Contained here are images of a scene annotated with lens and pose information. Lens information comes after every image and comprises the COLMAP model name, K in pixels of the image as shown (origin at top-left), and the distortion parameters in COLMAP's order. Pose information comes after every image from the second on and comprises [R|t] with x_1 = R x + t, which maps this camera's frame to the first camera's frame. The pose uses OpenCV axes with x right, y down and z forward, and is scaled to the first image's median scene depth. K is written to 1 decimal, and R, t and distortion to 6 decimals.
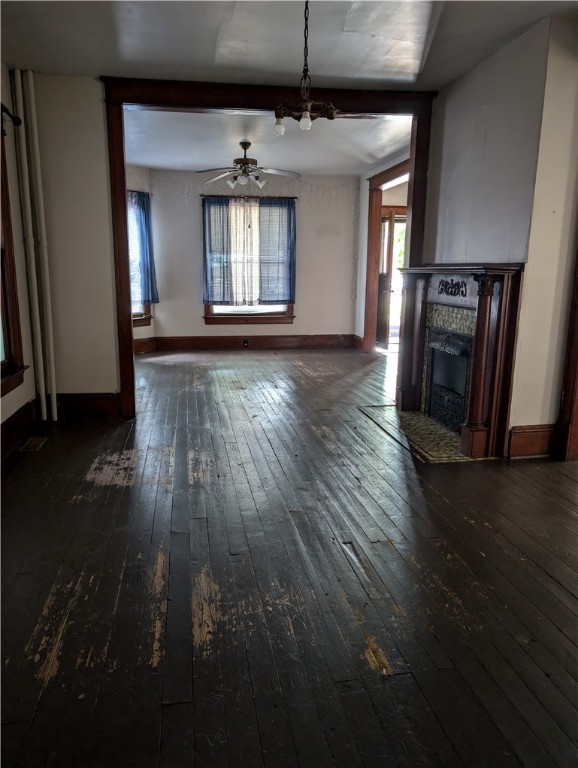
lens RADIAL K [[547.7, 0, 288.2], [0, 547.7, 383.1], [0, 0, 1]] dist [-0.001980, 0.000186]
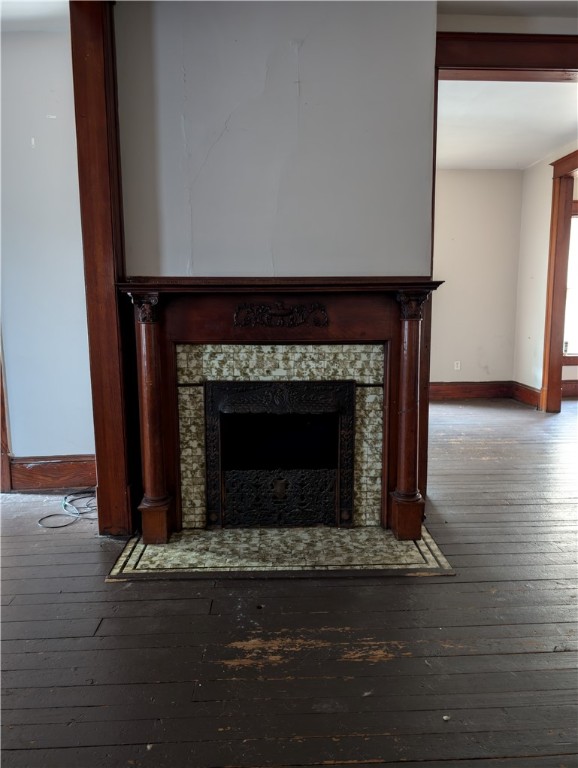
lens RADIAL K [[547.7, 0, 288.8], [0, 547.7, 382.9], [0, 0, 1]] dist [-0.001980, 0.000186]
pose [[0.131598, -0.156653, 0.978847, -0.347270], [0.203072, 0.970754, 0.128056, -0.182412], [-0.970280, 0.181925, 0.159561, 0.935442]]
